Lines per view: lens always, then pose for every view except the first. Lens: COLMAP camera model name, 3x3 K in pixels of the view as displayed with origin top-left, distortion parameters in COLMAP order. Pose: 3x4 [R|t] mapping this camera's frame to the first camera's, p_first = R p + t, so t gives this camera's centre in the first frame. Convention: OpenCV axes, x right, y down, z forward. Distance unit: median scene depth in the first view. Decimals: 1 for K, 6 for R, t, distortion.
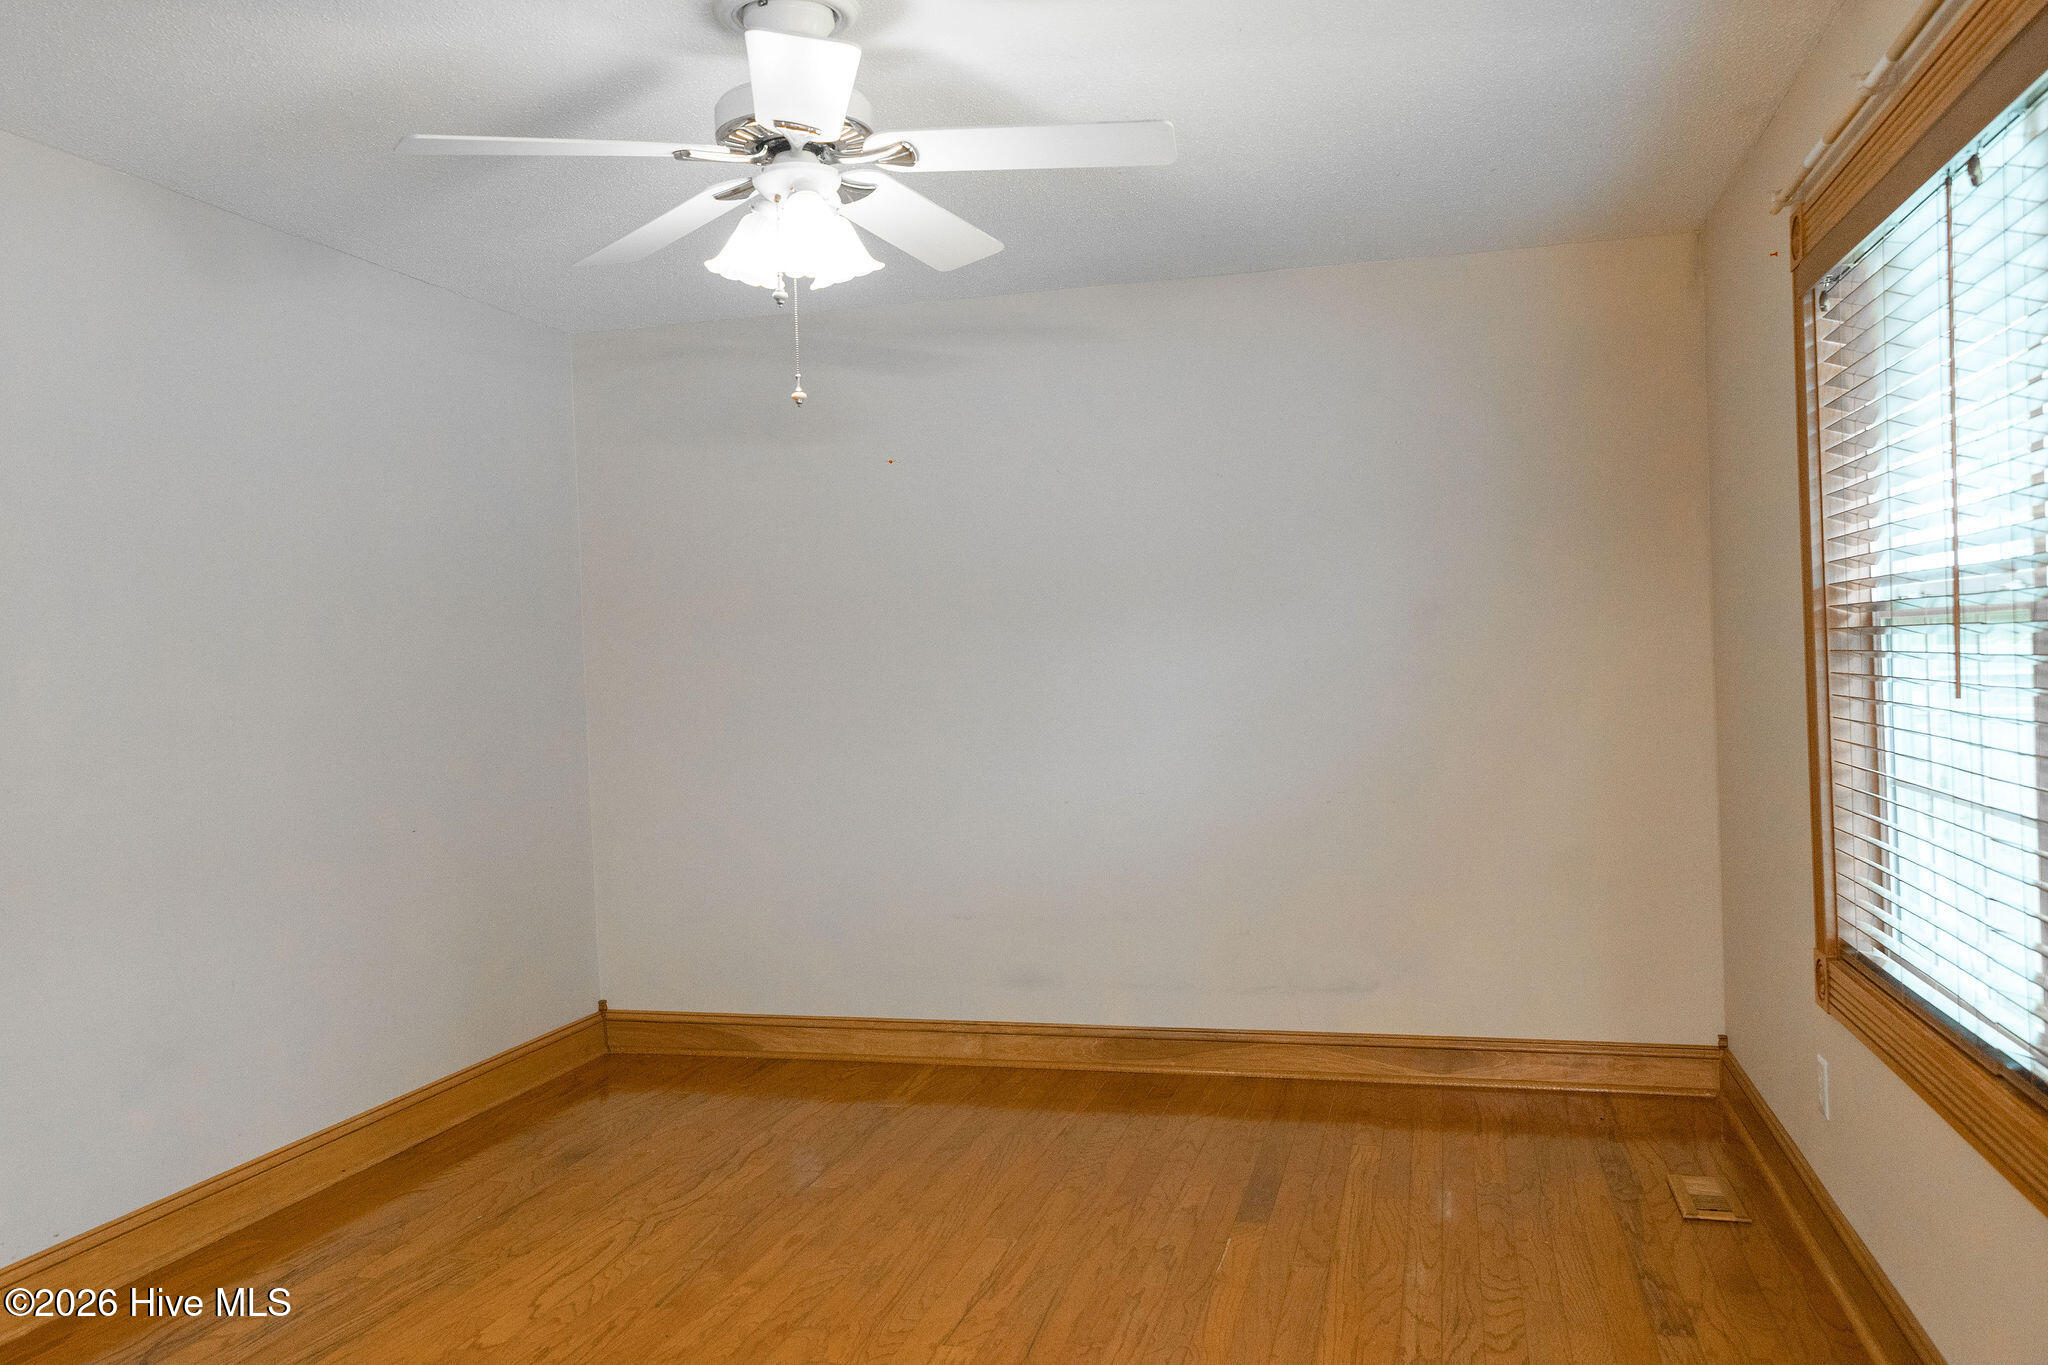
lens RADIAL K [[1666.8, 0, 1024.0], [0, 1666.8, 682.5], [0, 0, 1]] dist [0.020813, -0.002483]
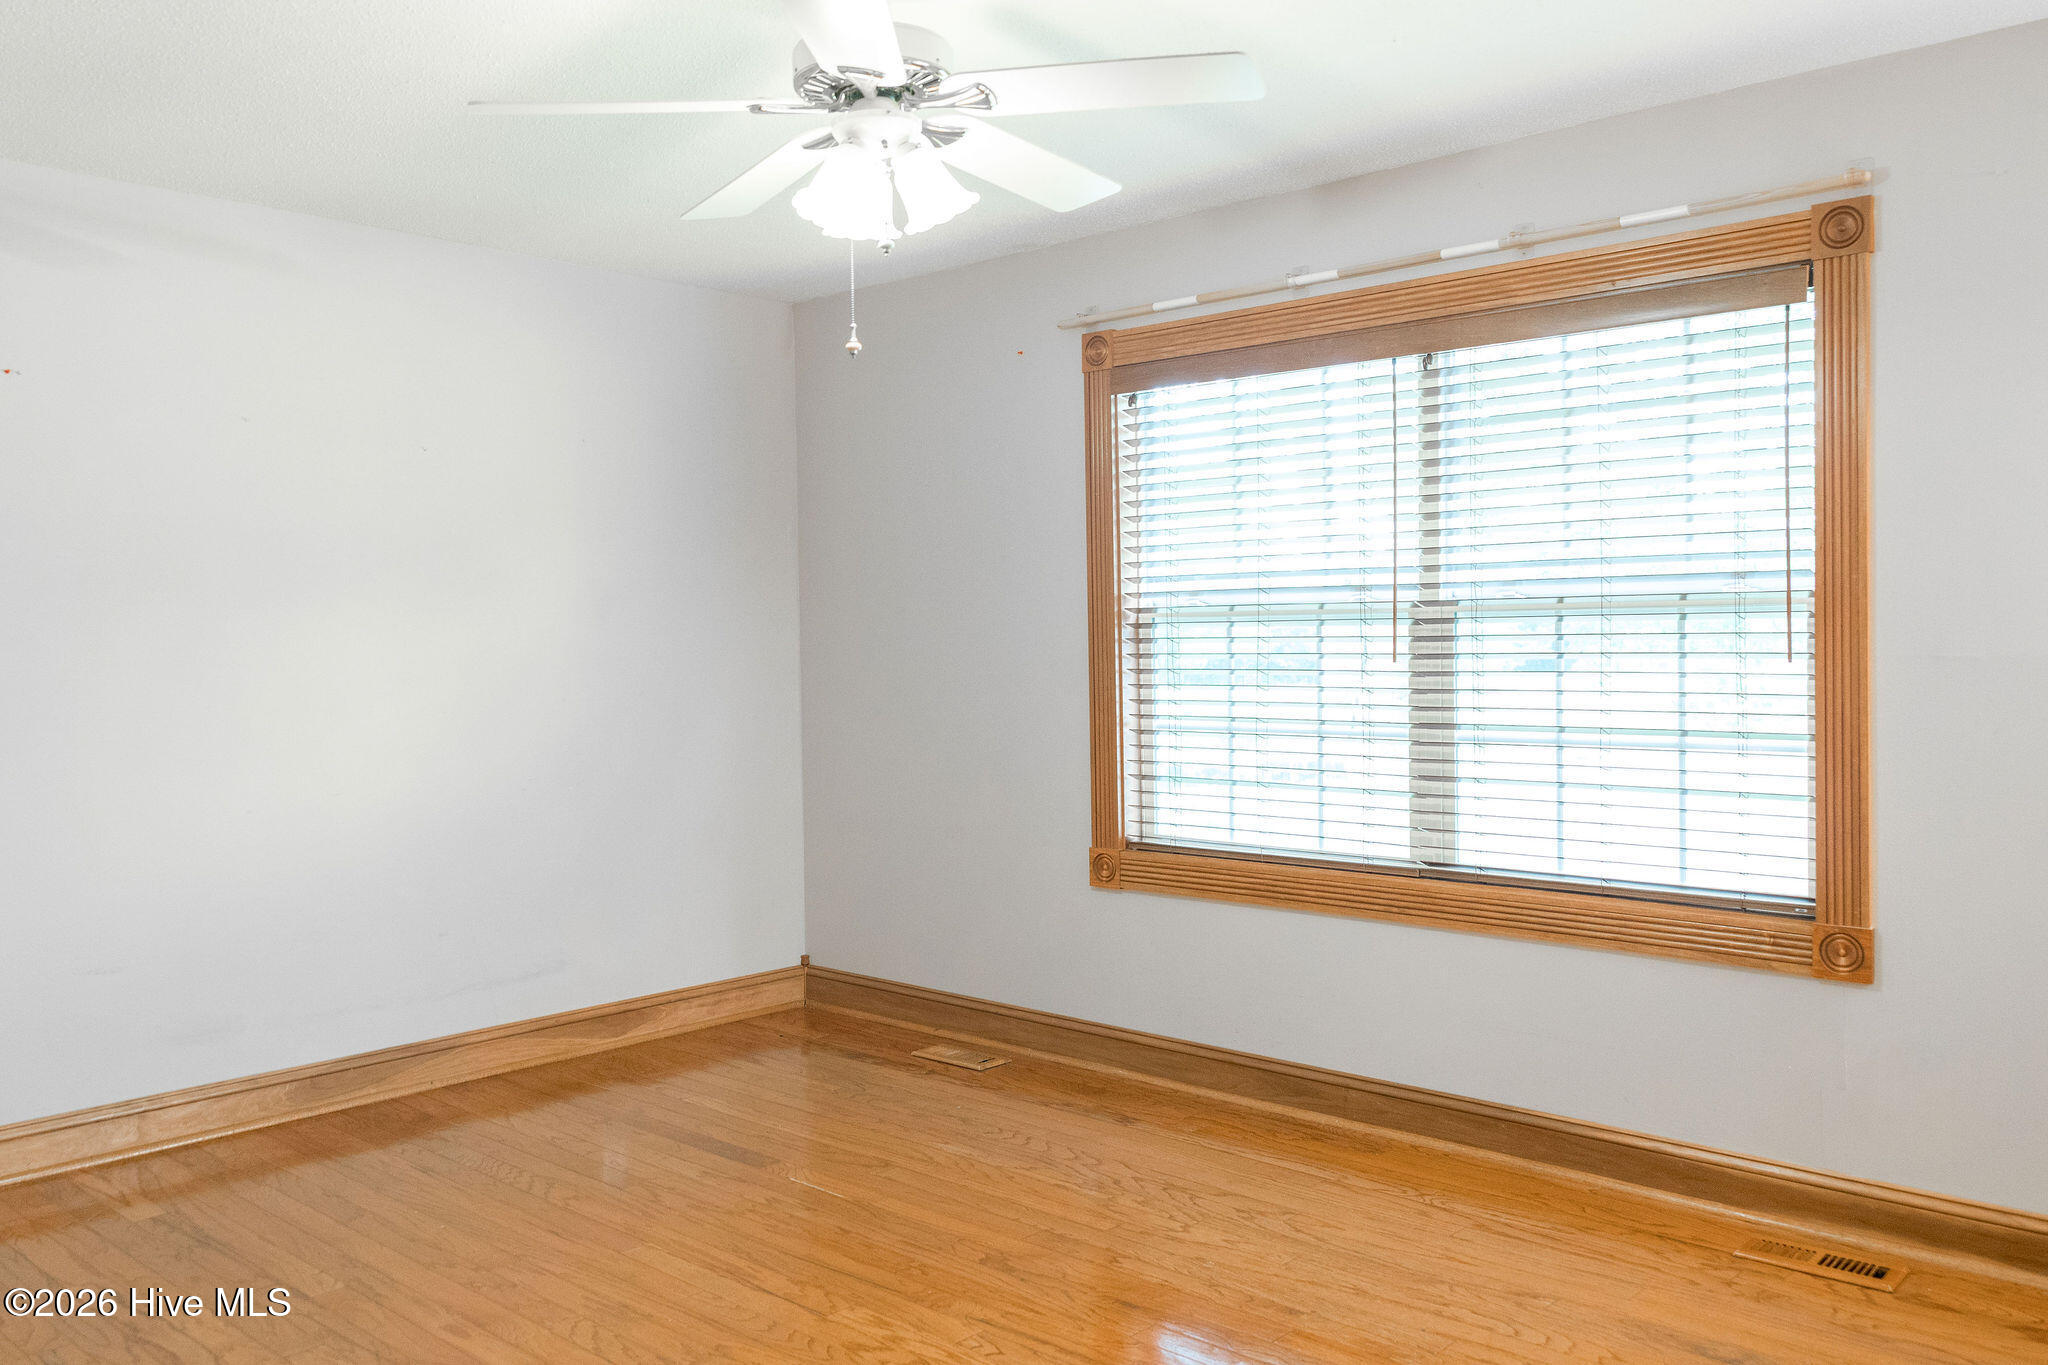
lens RADIAL K [[1617.0, 0, 1024.0], [0, 1617.0, 682.5], [0, 0, 1]] dist [0.009103, 0.006904]
pose [[0.464523, -0.001162, 0.885560, -0.716760], [0.013620, 0.999890, -0.005832, 0.022648], [-0.885456, 0.014770, 0.464488, 0.375362]]
